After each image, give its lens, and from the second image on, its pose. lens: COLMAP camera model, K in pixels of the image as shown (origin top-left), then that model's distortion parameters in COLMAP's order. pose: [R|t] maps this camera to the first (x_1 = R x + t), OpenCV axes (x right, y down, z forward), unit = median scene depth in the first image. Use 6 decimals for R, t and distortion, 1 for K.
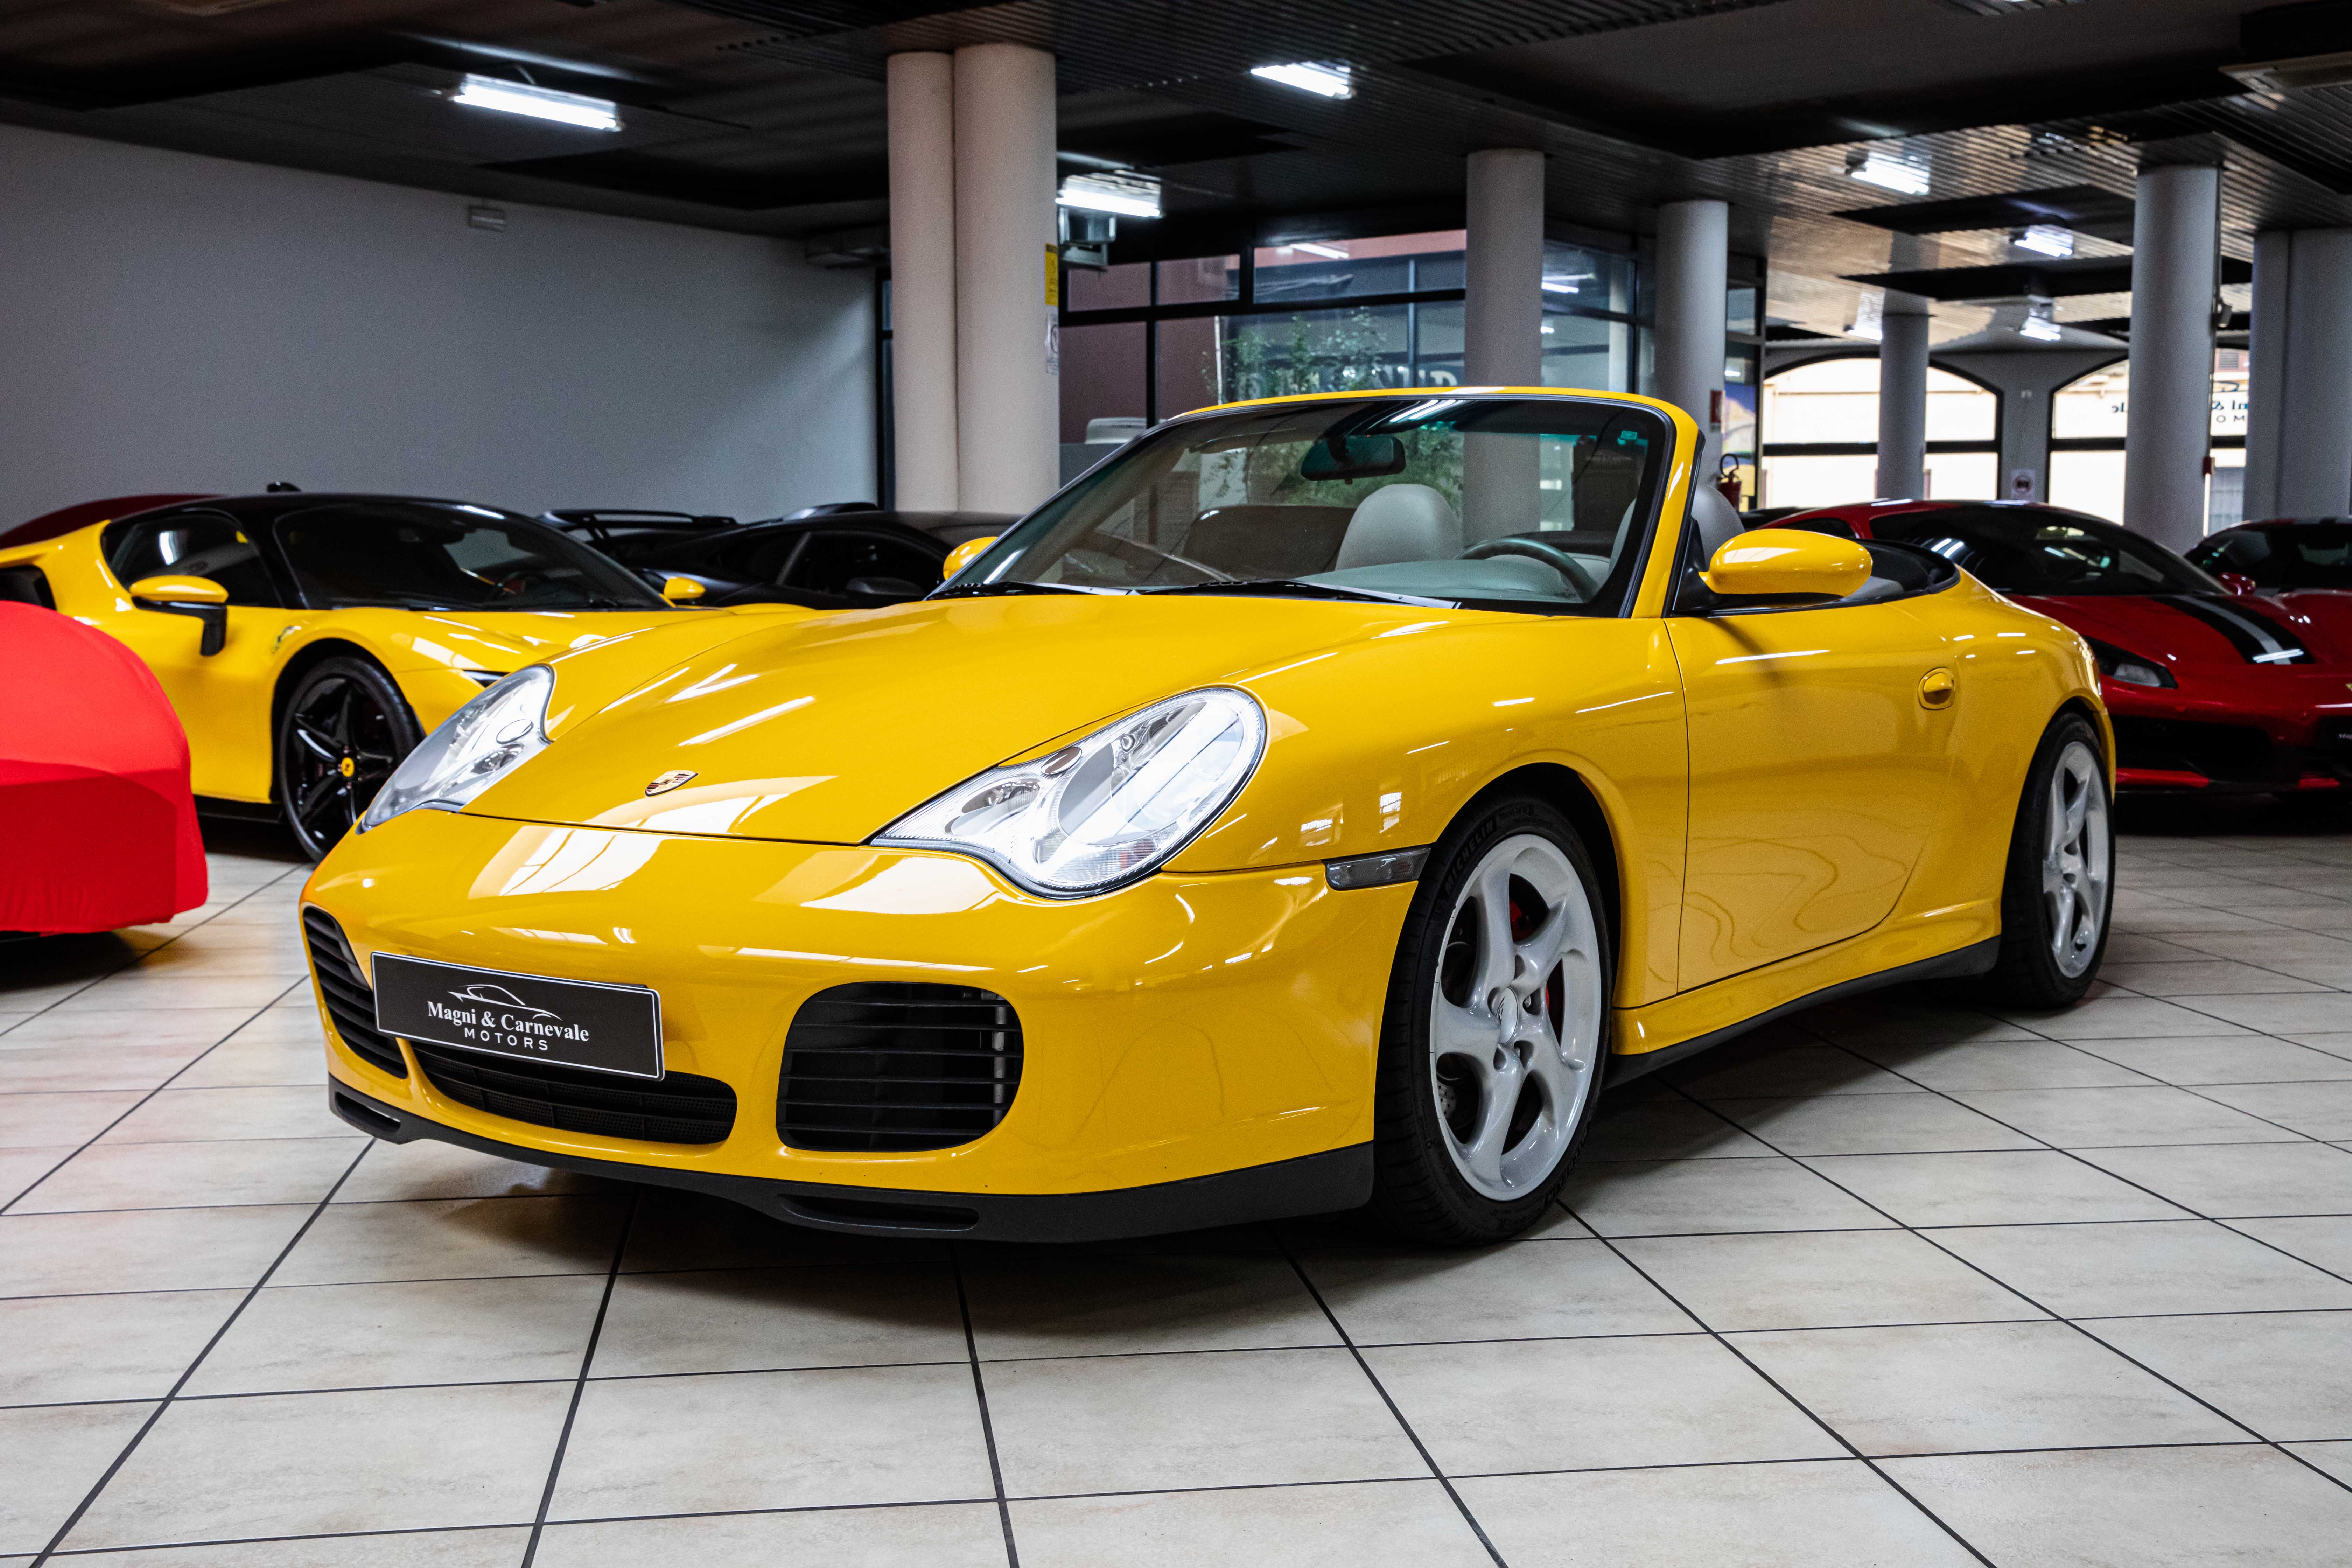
lens RADIAL K [[2501.5, 0, 1176.0], [0, 2501.5, 784.0], [0, 0, 1]] dist [0.049967, 0.008081]
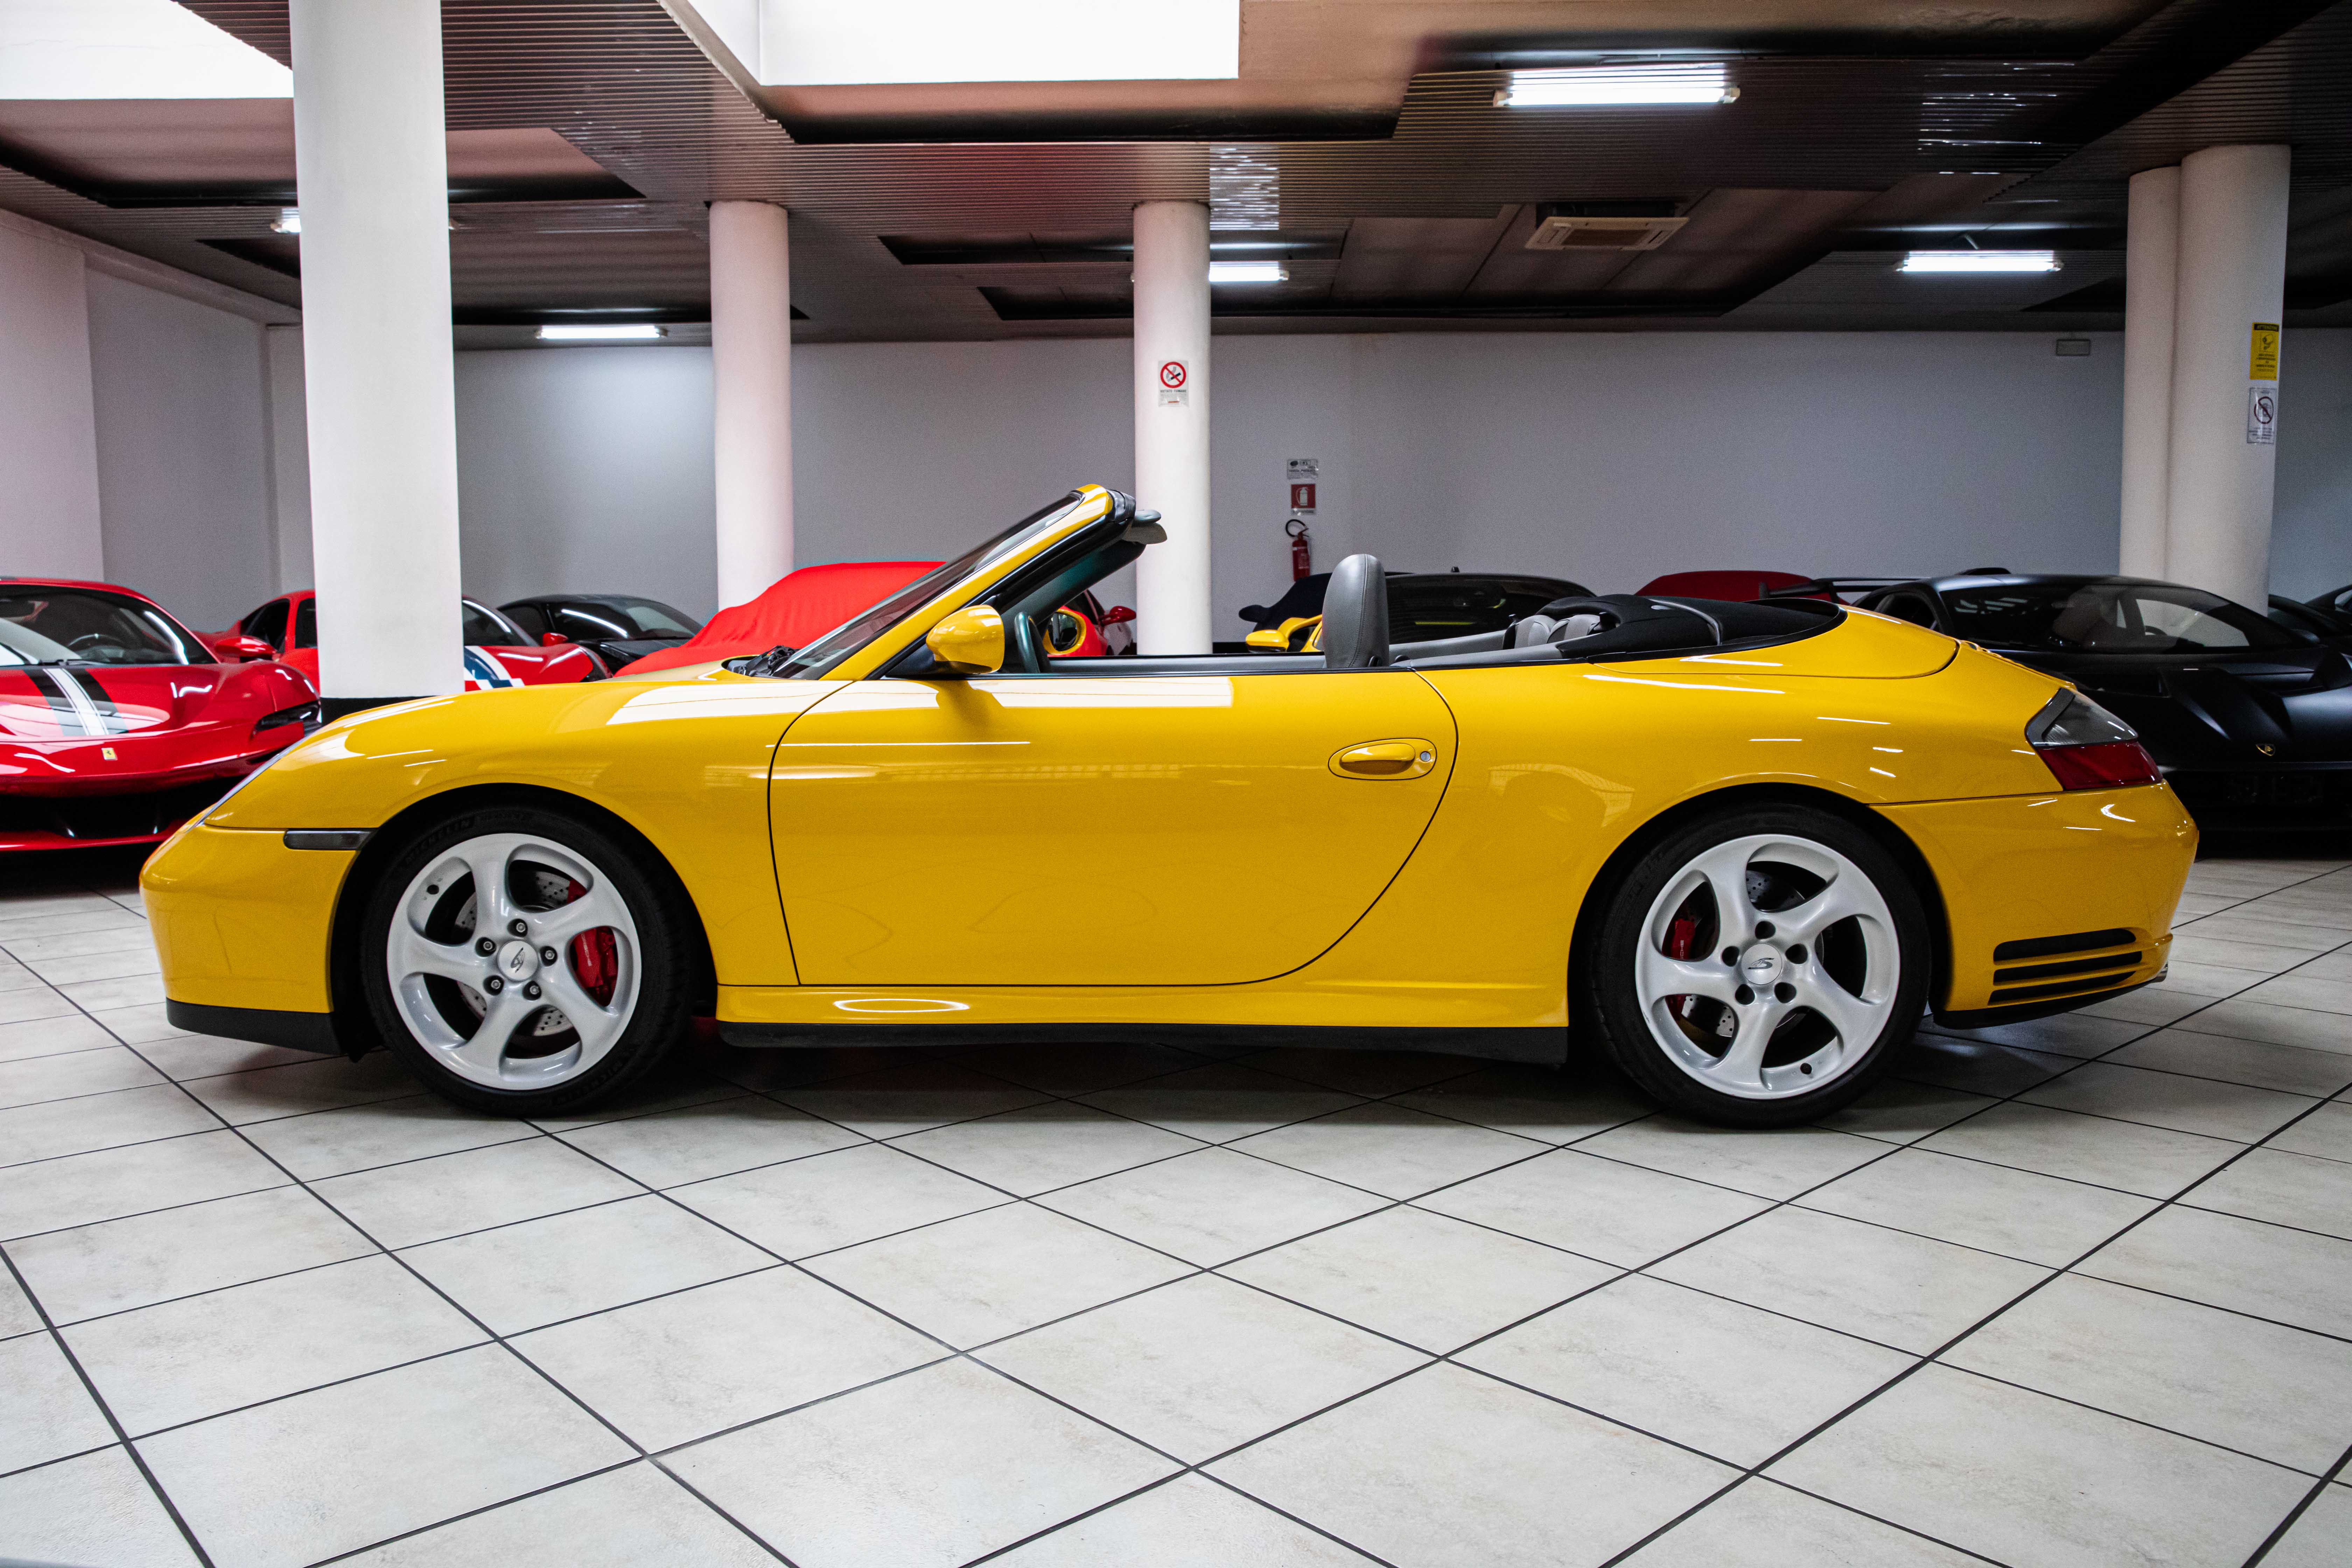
lens RADIAL K [[1747.8, 0, 1176.0], [0, 1747.8, 784.0], [0, 0, 1]] dist [0.003546, 0.004333]
pose [[0.565131, 0.079484, -0.821164, 1.093079], [-0.072721, 0.996273, 0.046386, -0.076339], [0.821790, 0.033502, 0.568805, 0.704946]]
